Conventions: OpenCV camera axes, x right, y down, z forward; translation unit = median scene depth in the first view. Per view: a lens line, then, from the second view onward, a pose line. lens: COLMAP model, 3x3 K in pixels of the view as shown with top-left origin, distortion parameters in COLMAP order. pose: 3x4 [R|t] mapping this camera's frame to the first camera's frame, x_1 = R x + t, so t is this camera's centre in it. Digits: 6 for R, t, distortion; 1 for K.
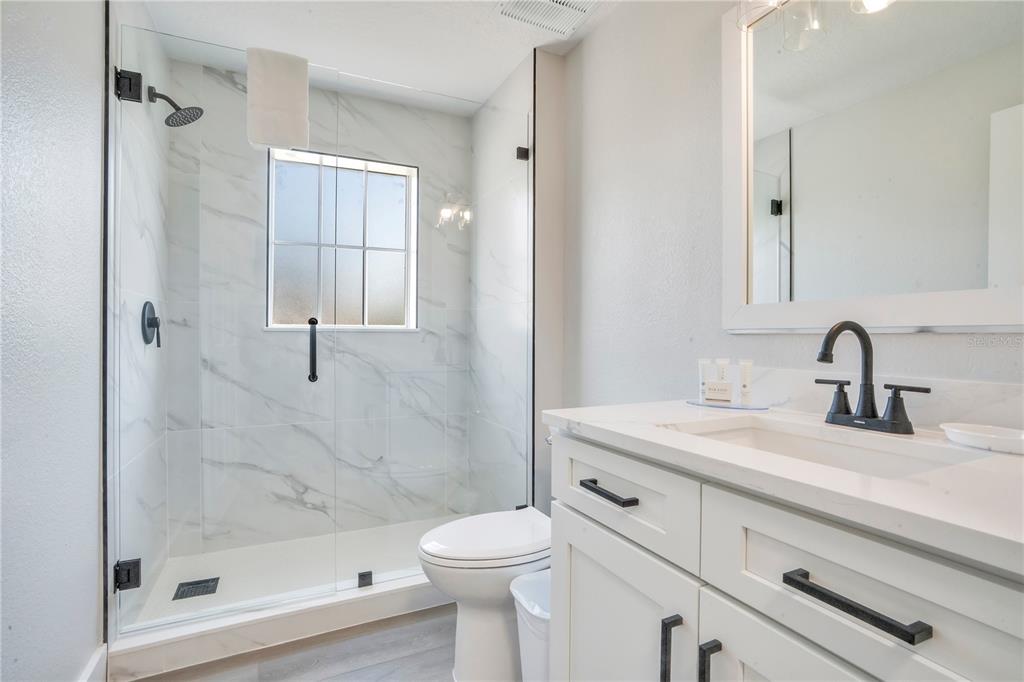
lens RADIAL K [[479.0, 0, 511.0], [0, 479.0, 336.4], [0, 0, 1]] dist [-0.052742, 0.026530]
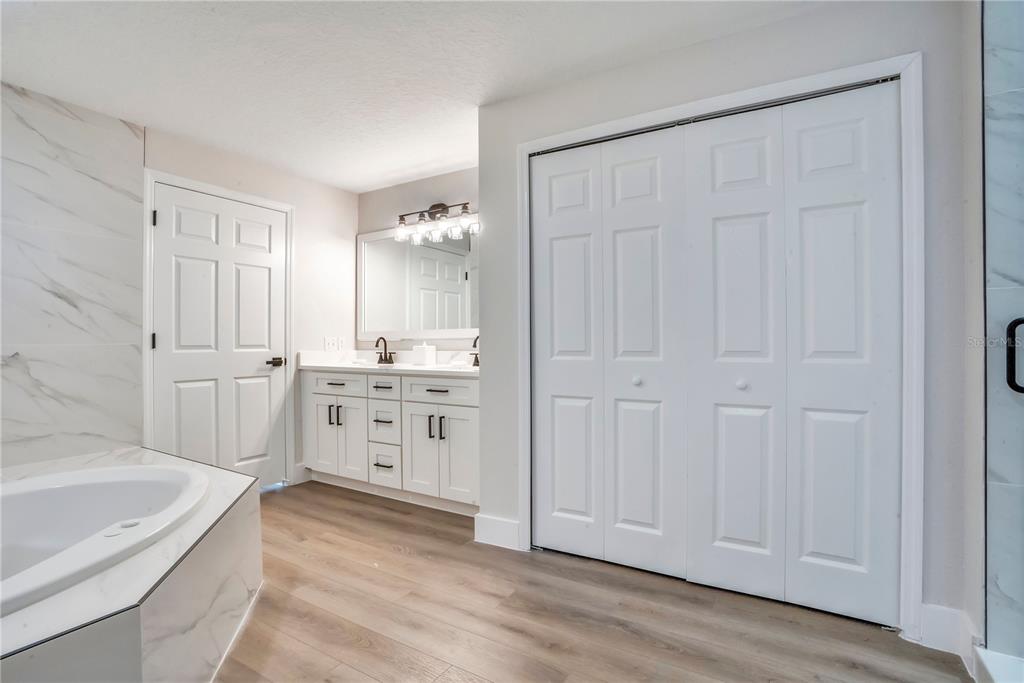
lens RADIAL K [[479.0, 0, 511.0], [0, 479.0, 336.9], [0, 0, 1]] dist [-0.052742, 0.026530]
pose [[0.823863, -0.005314, 0.566763, -0.679369], [0.004859, 0.999986, 0.002312, -0.035460], [-0.566767, 0.000849, 0.823877, -3.059489]]
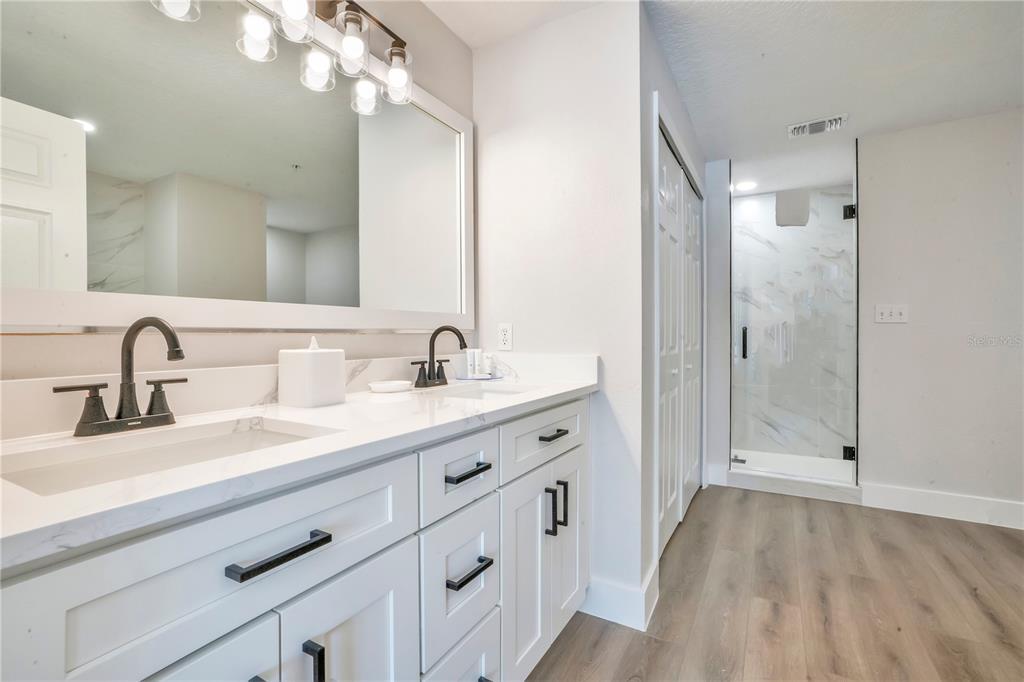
lens RADIAL K [[479.0, 0, 511.0], [0, 479.0, 336.4], [0, 0, 1]] dist [-0.052742, 0.026530]
pose [[-0.577263, -0.006063, 0.816536, -0.480371], [-0.007011, 0.999972, 0.002468, -0.000615], [-0.816528, -0.004300, -0.577290, 0.960470]]
